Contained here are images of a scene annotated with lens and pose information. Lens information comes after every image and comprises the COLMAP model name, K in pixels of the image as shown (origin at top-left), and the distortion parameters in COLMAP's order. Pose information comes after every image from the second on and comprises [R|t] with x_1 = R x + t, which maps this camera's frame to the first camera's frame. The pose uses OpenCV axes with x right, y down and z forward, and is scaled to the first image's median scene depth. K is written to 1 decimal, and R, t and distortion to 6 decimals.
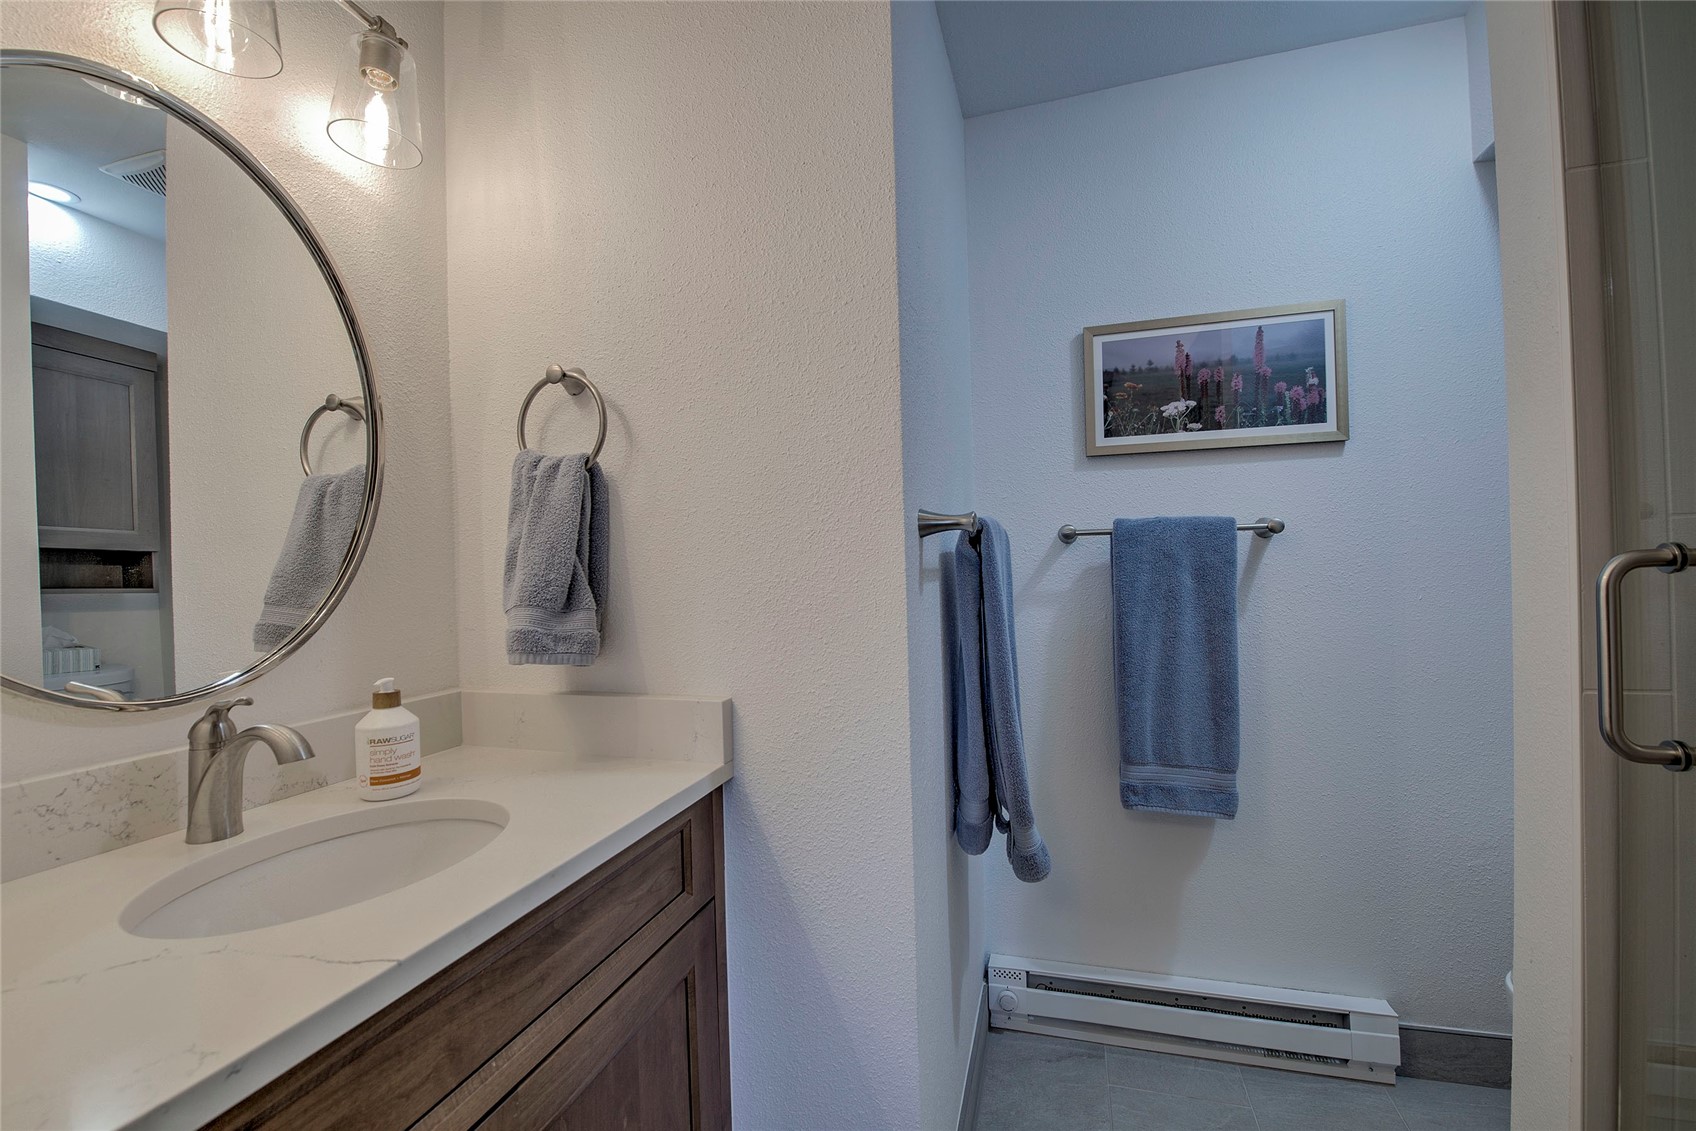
lens RADIAL K [[683.2, 0, 844.7], [0, 683.2, 567.6], [0, 0, 1]] dist [-0.018835, -0.001592]
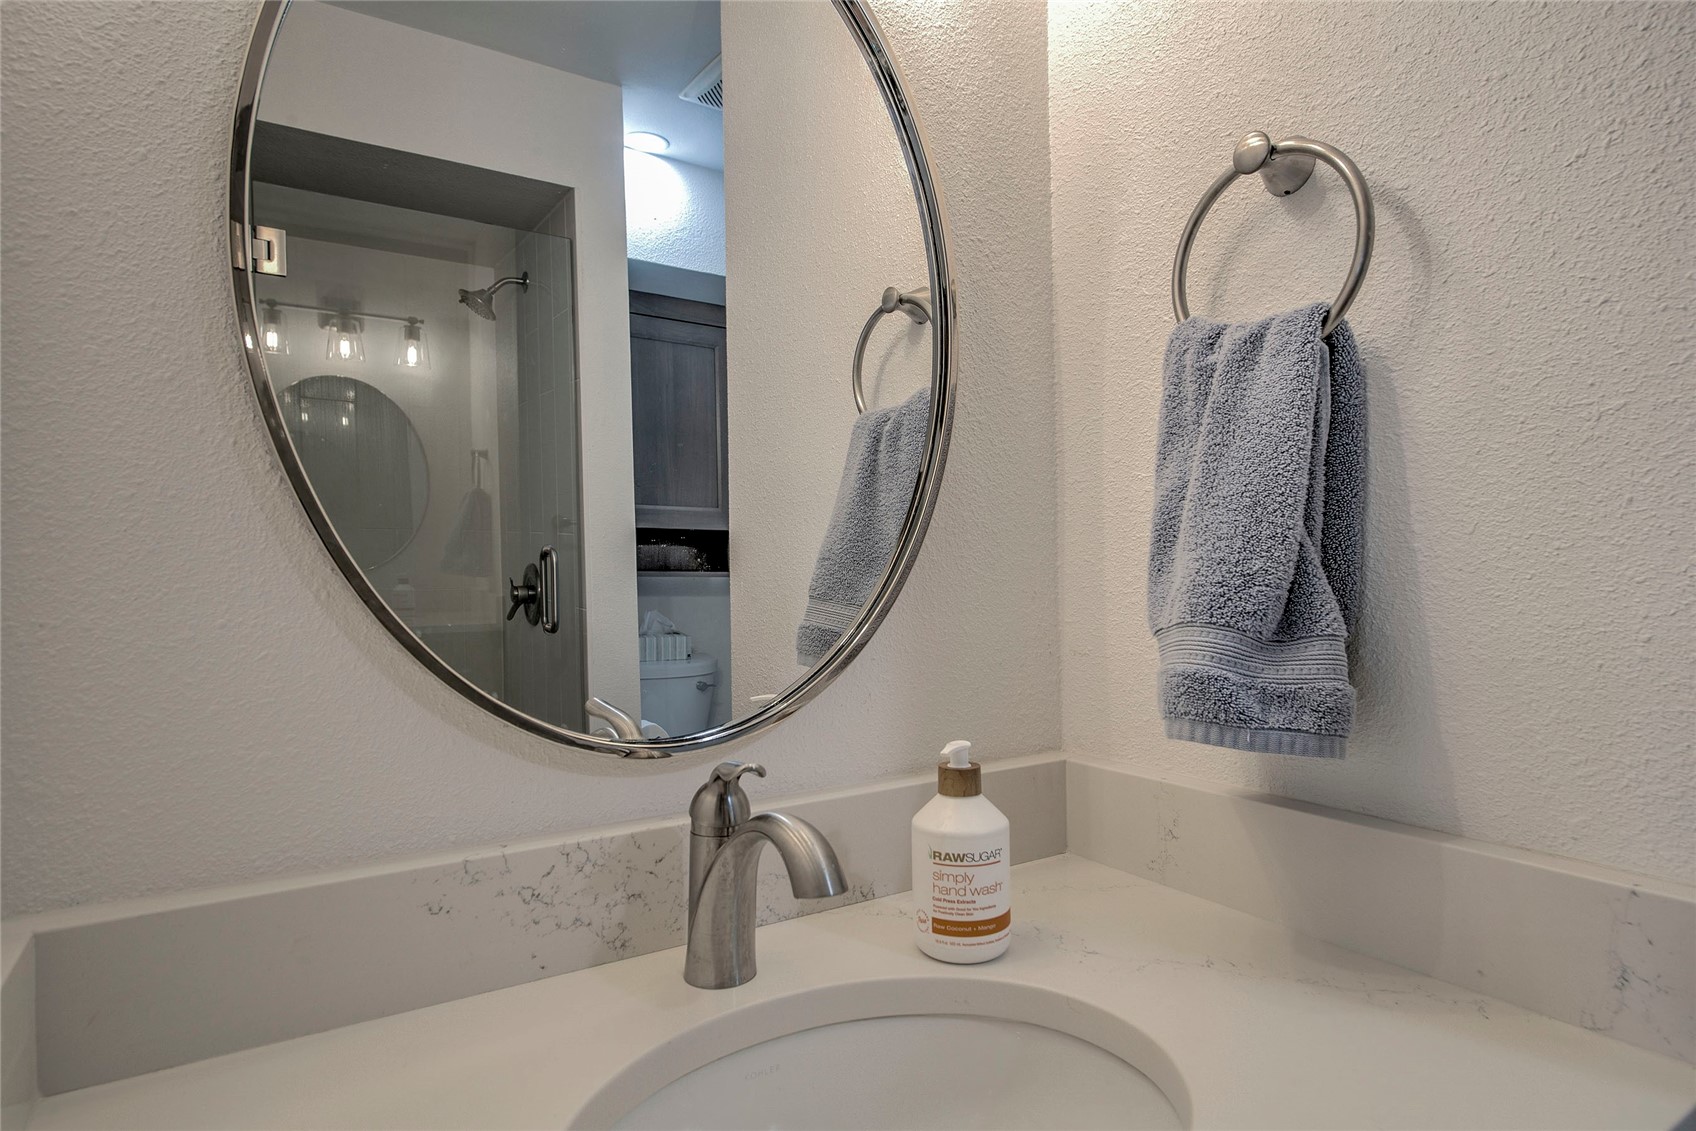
lens RADIAL K [[942.2, 0, 857.8], [0, 942.2, 570.0], [0, 0, 1]] dist [-0.006307, -0.001648]
pose [[0.768471, 0.017596, -0.639643, -0.202152], [-0.006744, 0.999789, 0.019401, 0.005477], [0.639849, -0.010596, 0.768427, 0.287166]]
